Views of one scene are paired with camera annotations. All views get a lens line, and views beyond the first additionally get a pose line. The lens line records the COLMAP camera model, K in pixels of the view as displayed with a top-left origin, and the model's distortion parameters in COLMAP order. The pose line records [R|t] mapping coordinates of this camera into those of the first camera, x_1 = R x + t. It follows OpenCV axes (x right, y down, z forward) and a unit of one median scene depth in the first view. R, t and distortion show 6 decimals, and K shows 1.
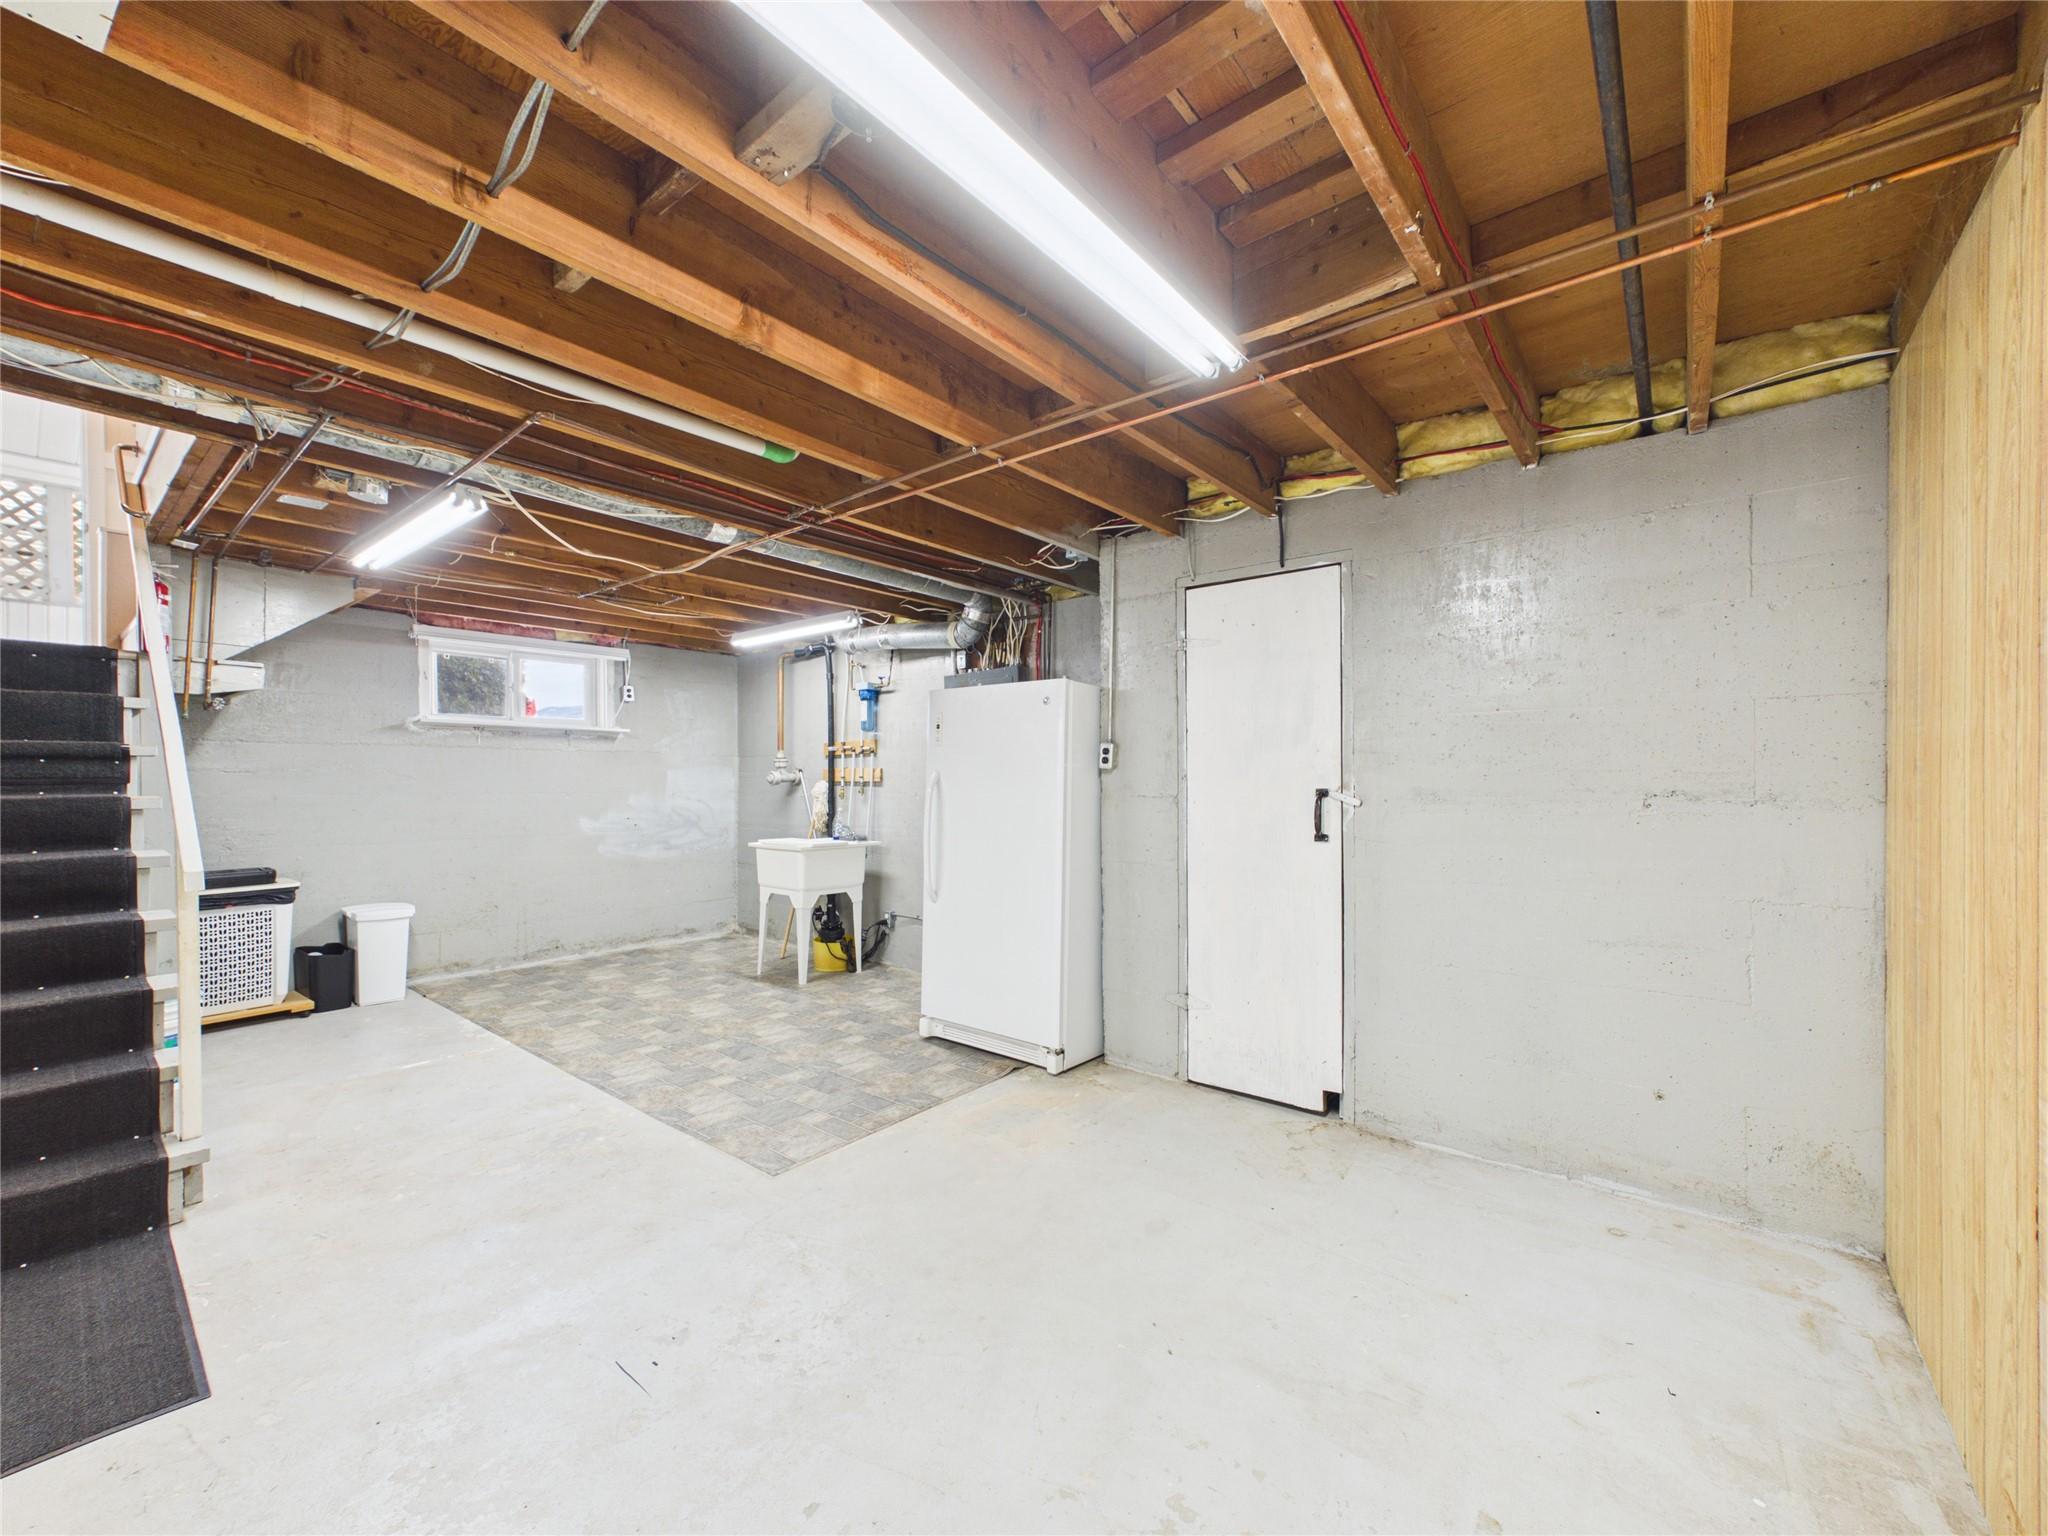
lens RADIAL K [[821.5, 0, 1026.0], [0, 821.5, 786.5], [0, 0, 1]] dist [0.000601, -0.000041]
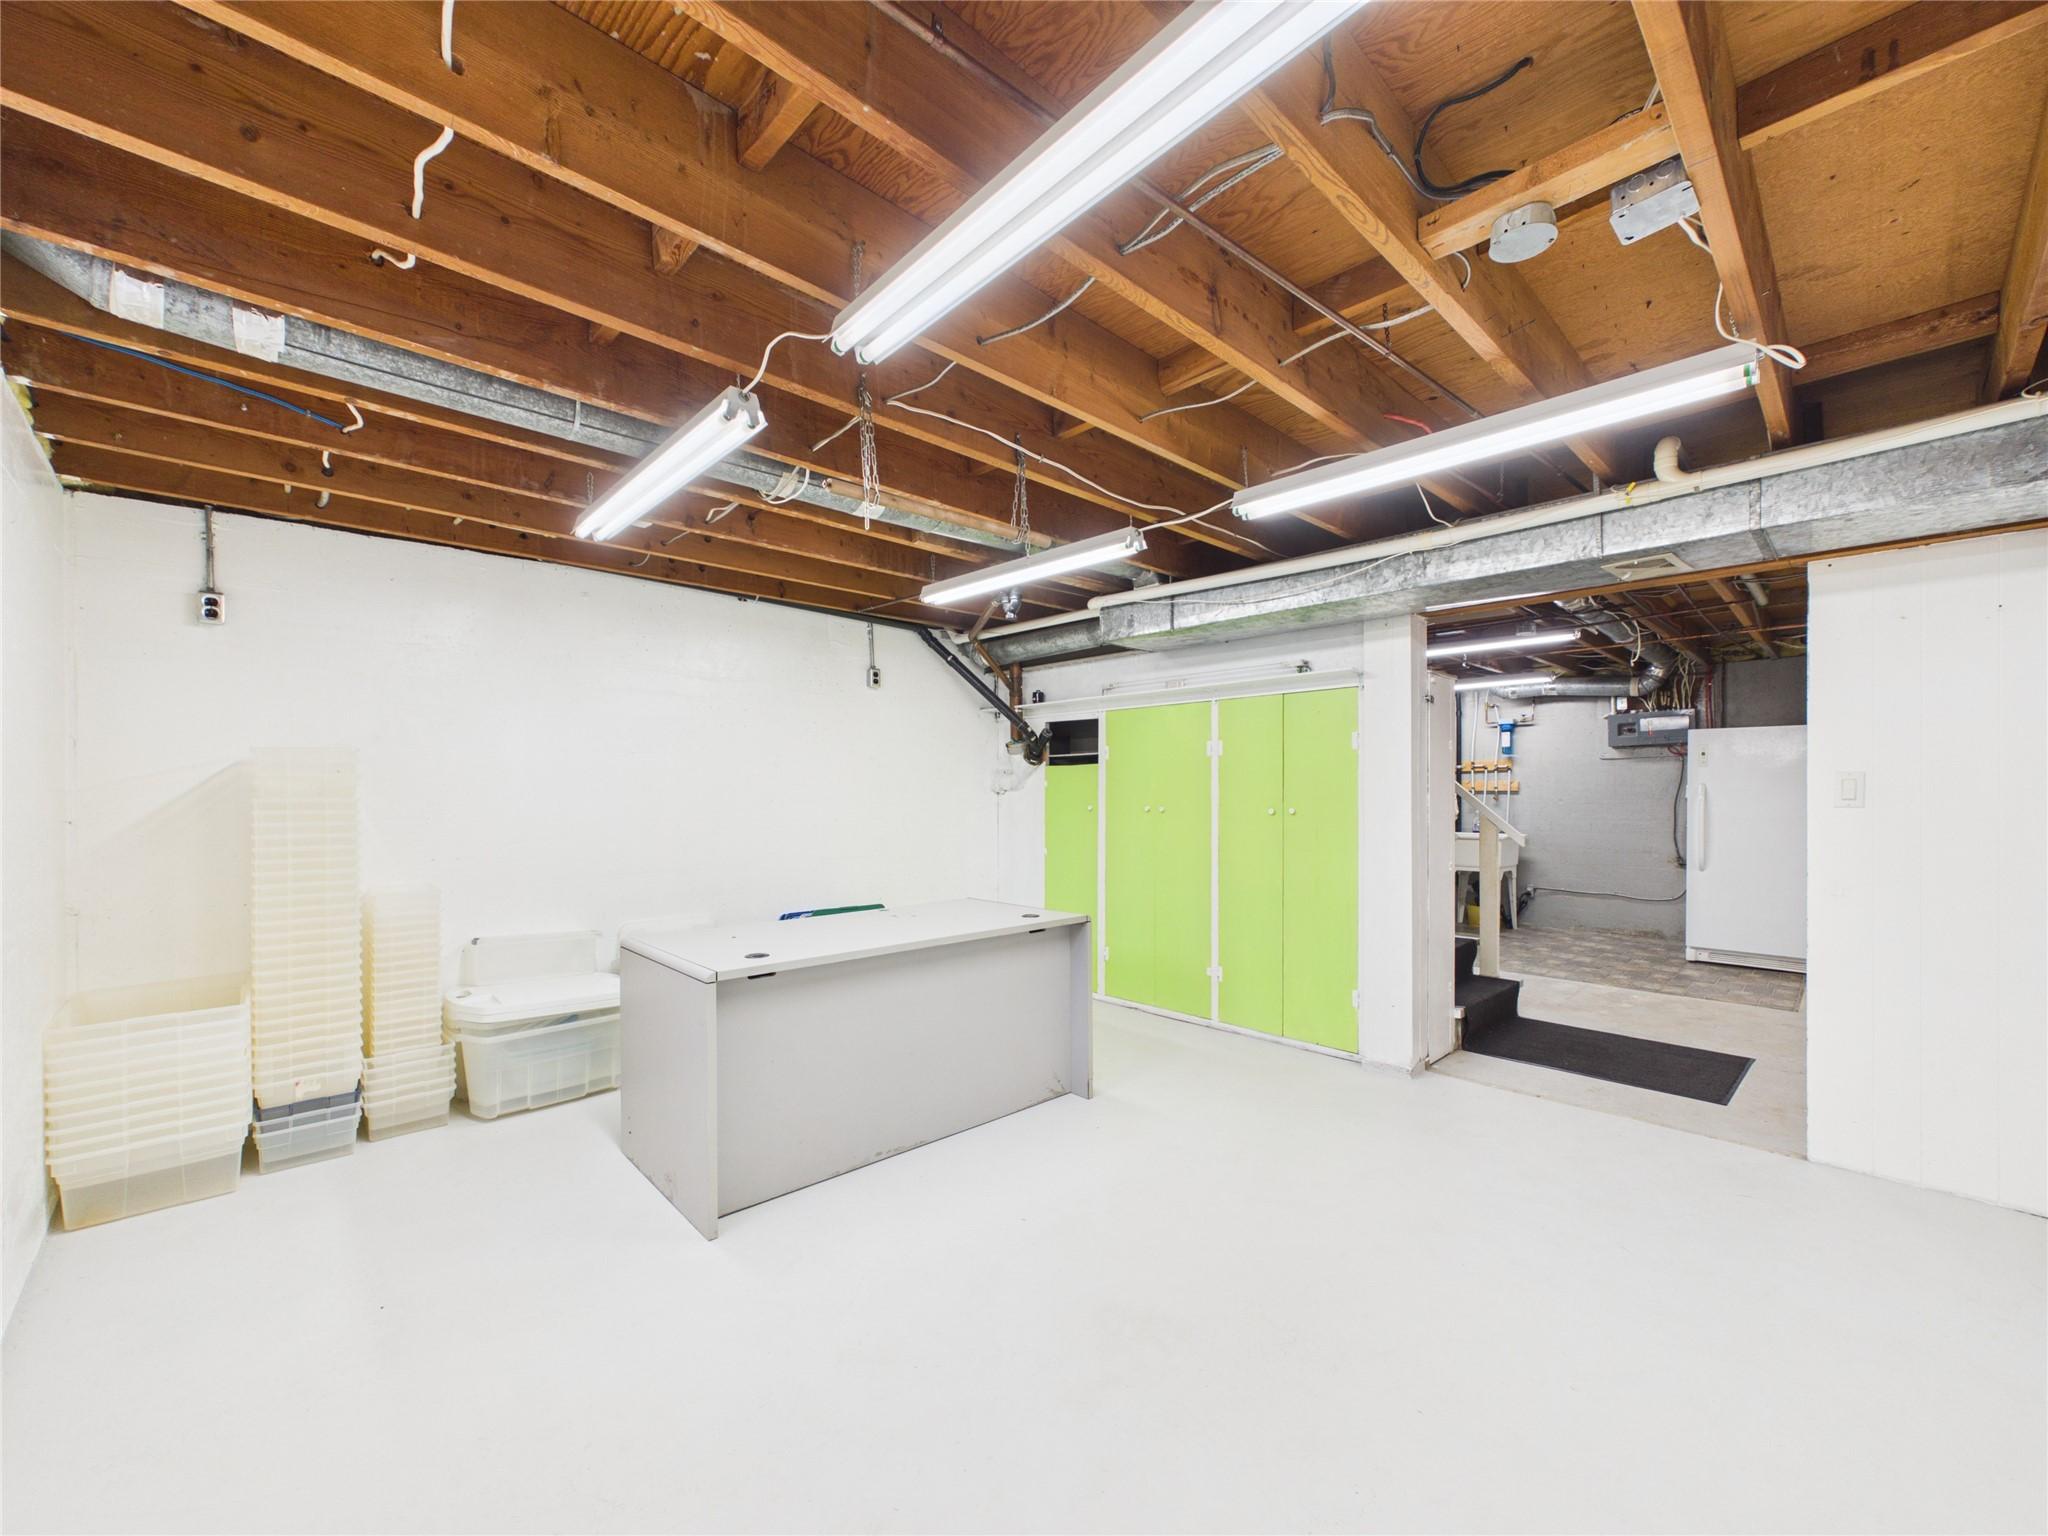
lens RADIAL K [[821.5, 0, 1026.0], [0, 821.5, 786.5], [0, 0, 1]] dist [0.000601, -0.000041]
pose [[0.991004, -0.002102, -0.133819, -1.027715], [0.000130, 0.999891, -0.014744, 0.008504], [0.133836, 0.014594, 0.990896, -0.594945]]
